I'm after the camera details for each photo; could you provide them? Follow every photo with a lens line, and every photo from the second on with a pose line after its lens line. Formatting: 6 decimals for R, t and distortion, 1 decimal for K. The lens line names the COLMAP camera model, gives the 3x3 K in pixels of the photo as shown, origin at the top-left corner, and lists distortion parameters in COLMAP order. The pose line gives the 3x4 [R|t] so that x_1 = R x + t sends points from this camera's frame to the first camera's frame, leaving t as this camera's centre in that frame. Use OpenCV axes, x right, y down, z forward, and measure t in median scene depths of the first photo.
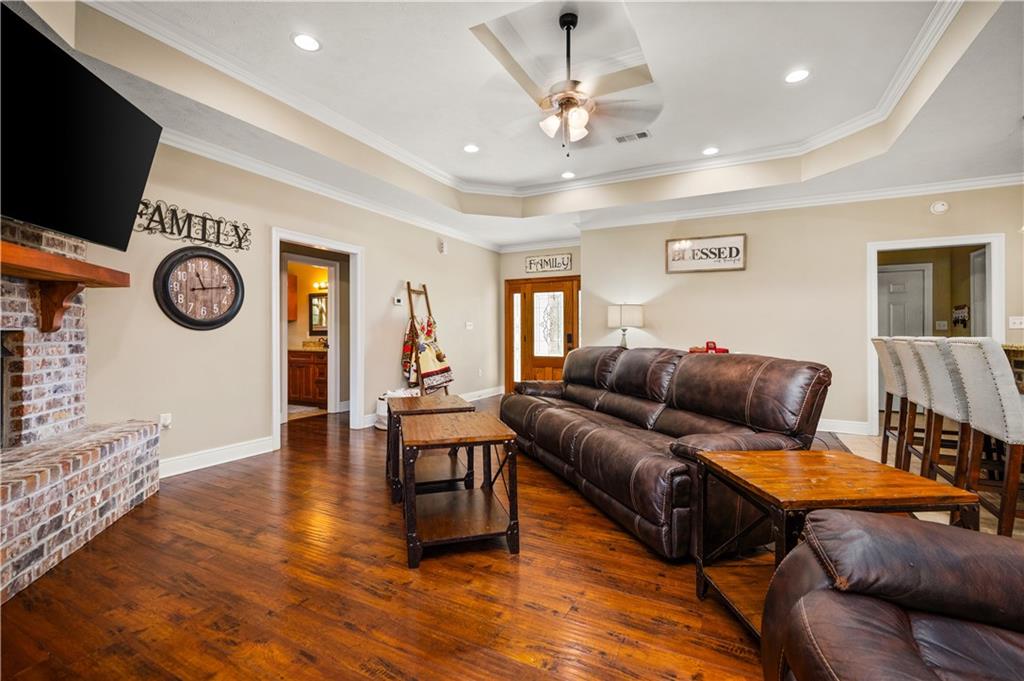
lens RADIAL K [[448.4, 0, 512.6], [0, 448.4, 332.7], [0, 0, 1]] dist [-0.001657, -0.000261]
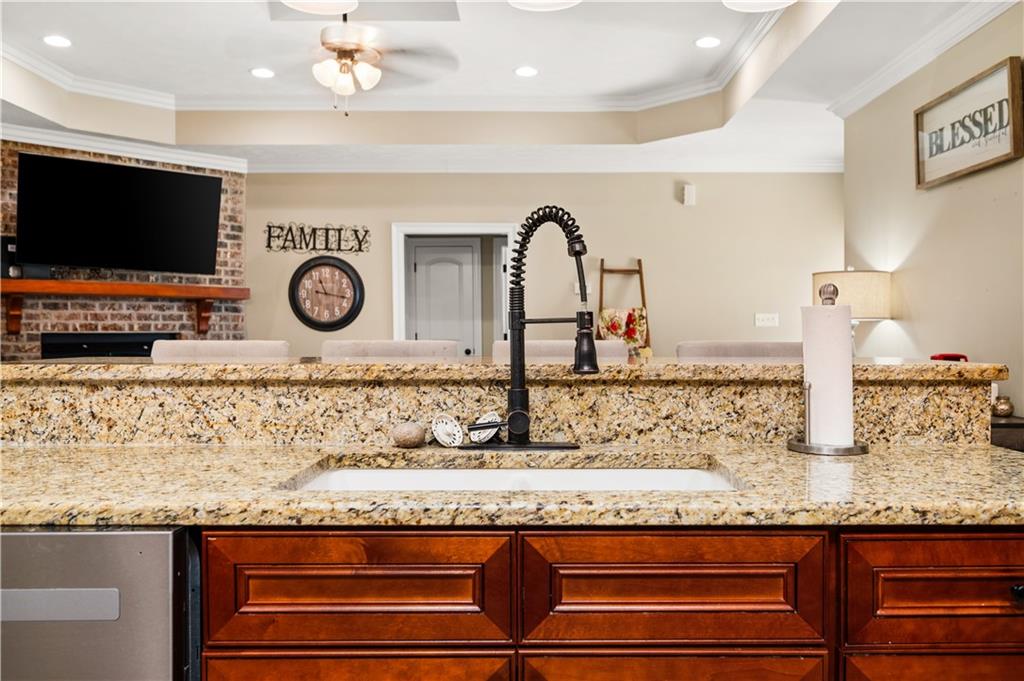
lens RADIAL K [[837.2, 0, 540.1], [0, 837.2, 355.3], [0, 0, 1]] dist [-0.004838, 0.006076]
pose [[0.469430, 0.021769, -0.882701, 1.338363], [0.004229, 0.999629, 0.026902, 0.000407], [0.882960, -0.016362, 0.469164, 0.481621]]
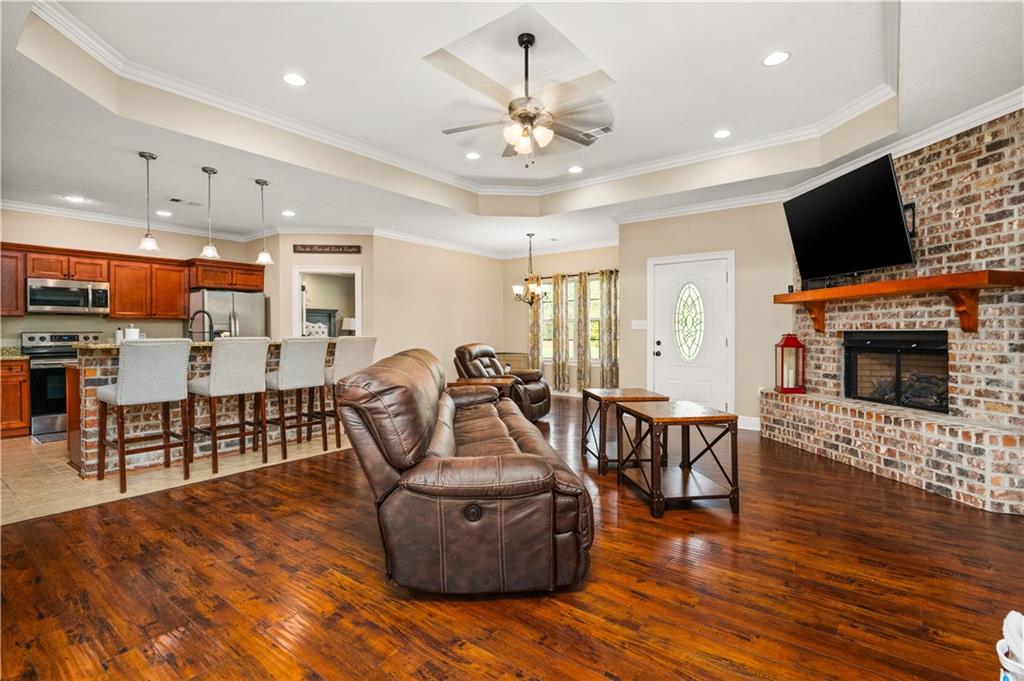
lens RADIAL K [[486.8, 0, 509.4], [0, 486.8, 334.5], [0, 0, 1]] dist [0.002731, -0.000039]
pose [[-0.982200, 0.002052, 0.187828, -0.042384], [0.002611, 0.999993, 0.002729, 0.000141], [-0.187821, 0.003171, -0.982198, 1.765591]]
